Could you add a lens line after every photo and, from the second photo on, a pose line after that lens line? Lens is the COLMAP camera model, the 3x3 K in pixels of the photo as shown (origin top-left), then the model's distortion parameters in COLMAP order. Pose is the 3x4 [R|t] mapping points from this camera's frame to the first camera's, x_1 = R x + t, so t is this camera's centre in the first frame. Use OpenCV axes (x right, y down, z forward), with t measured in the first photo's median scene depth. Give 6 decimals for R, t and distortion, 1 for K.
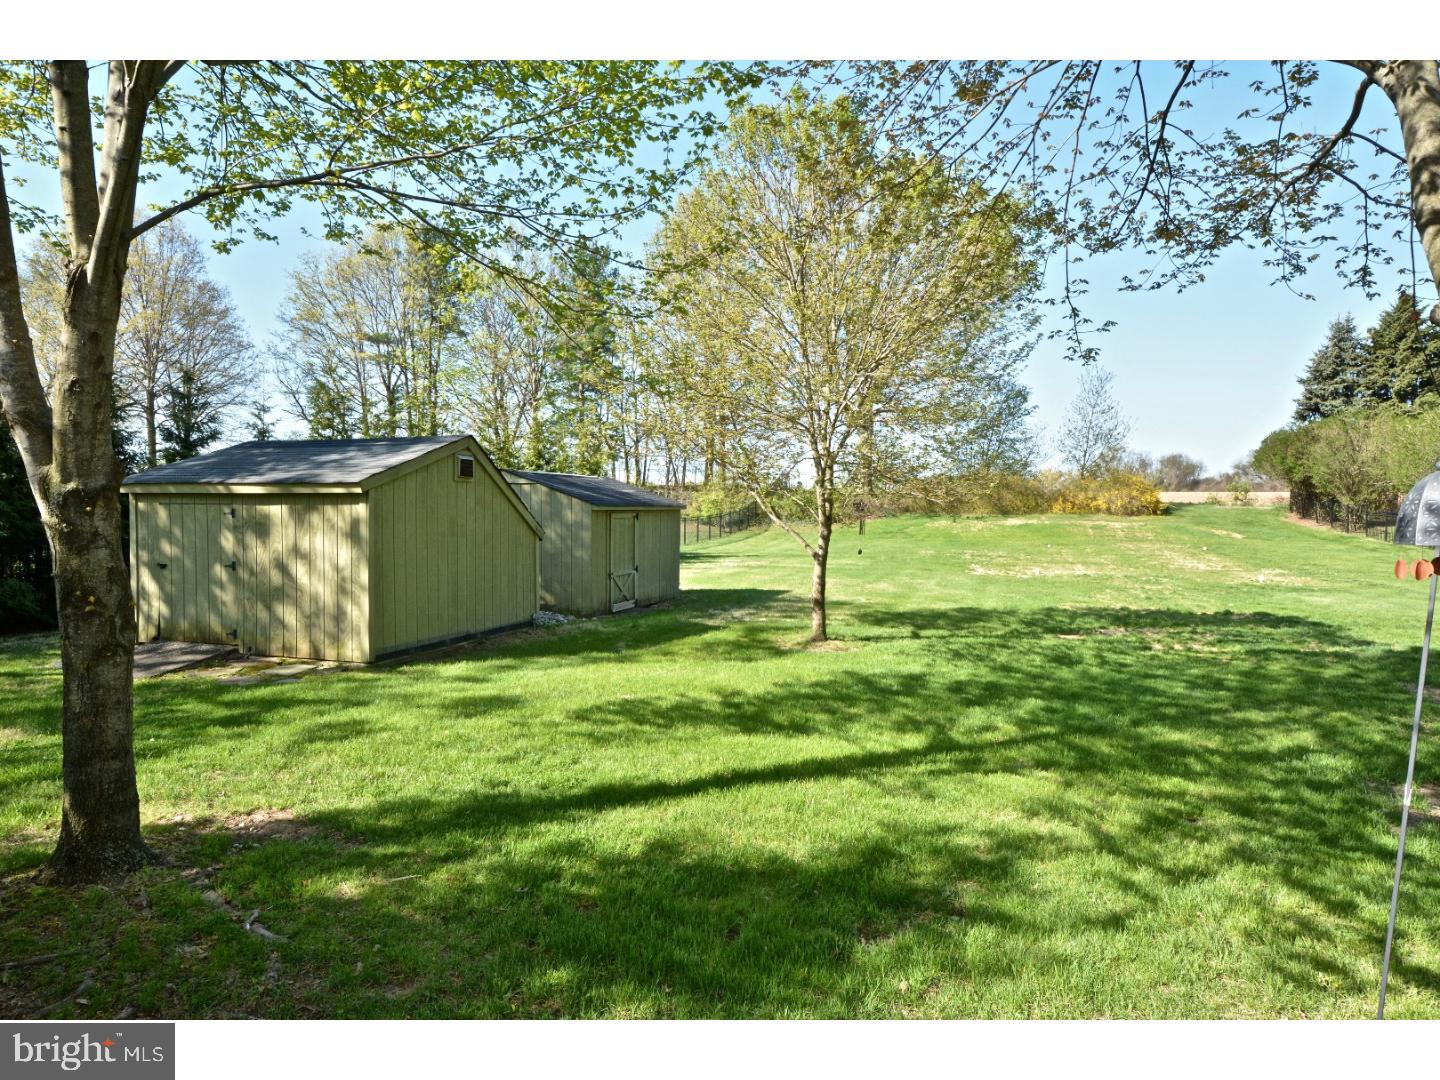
lens RADIAL K [[813.0, 0, 716.1], [0, 813.0, 543.8], [0, 0, 1]] dist [-0.005948, -0.003418]
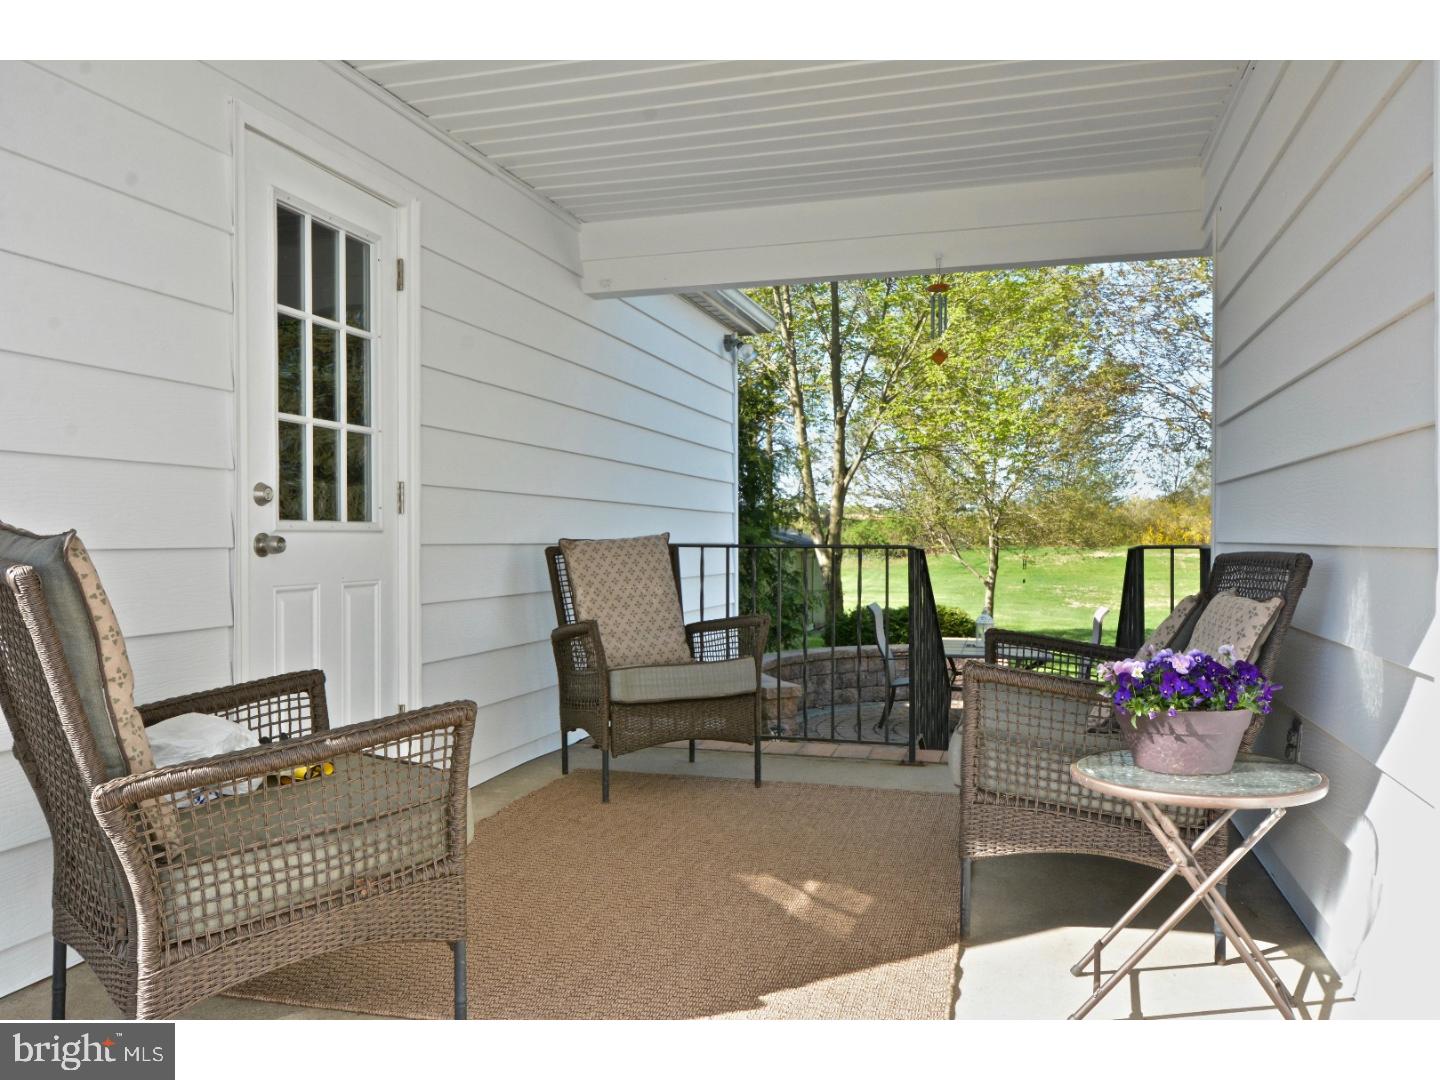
lens RADIAL K [[1104.3, 0, 718.1], [0, 1104.3, 546.6], [0, 0, 1]] dist [-0.007524, 0.005938]
pose [[0.999536, -0.004844, 0.030071, -0.171733], [0.005846, 0.999428, -0.033308, 0.004780], [-0.029892, 0.033468, 0.998993, -0.388489]]
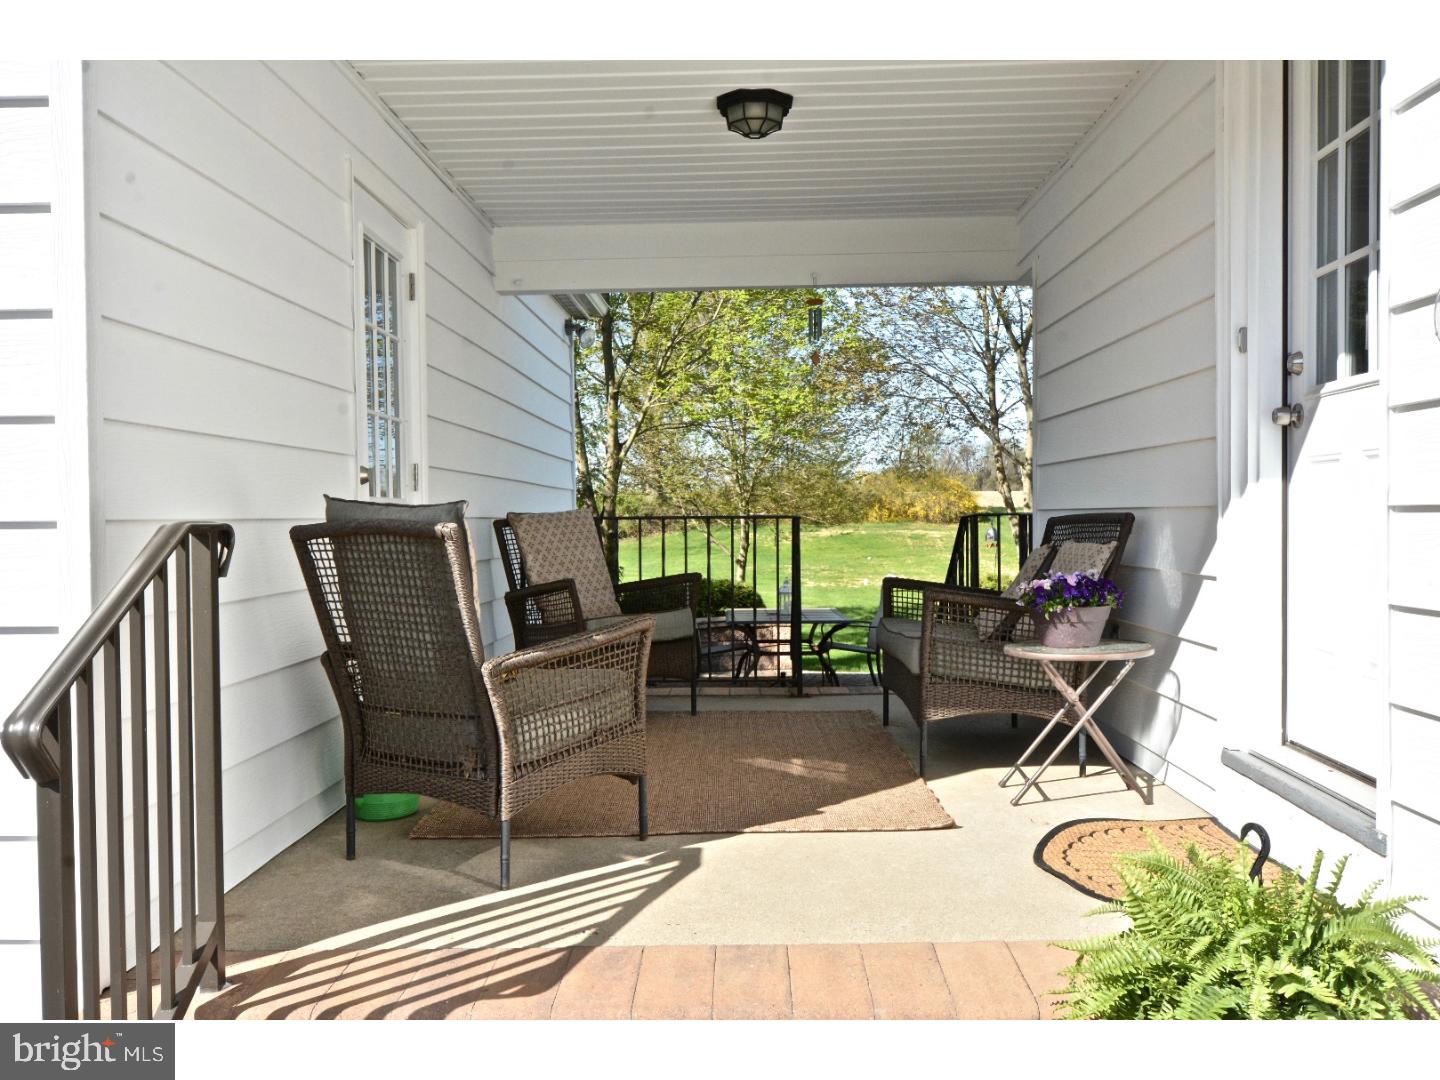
lens RADIAL K [[1251.9, 0, 725.8], [0, 1251.9, 546.0], [0, 0, 1]] dist [0.013177, -0.005900]
pose [[0.957337, -0.021140, 0.288199, -0.216433], [0.026509, 0.999540, -0.014739, 0.007817], [-0.287755, 0.021750, 0.957457, -0.438219]]
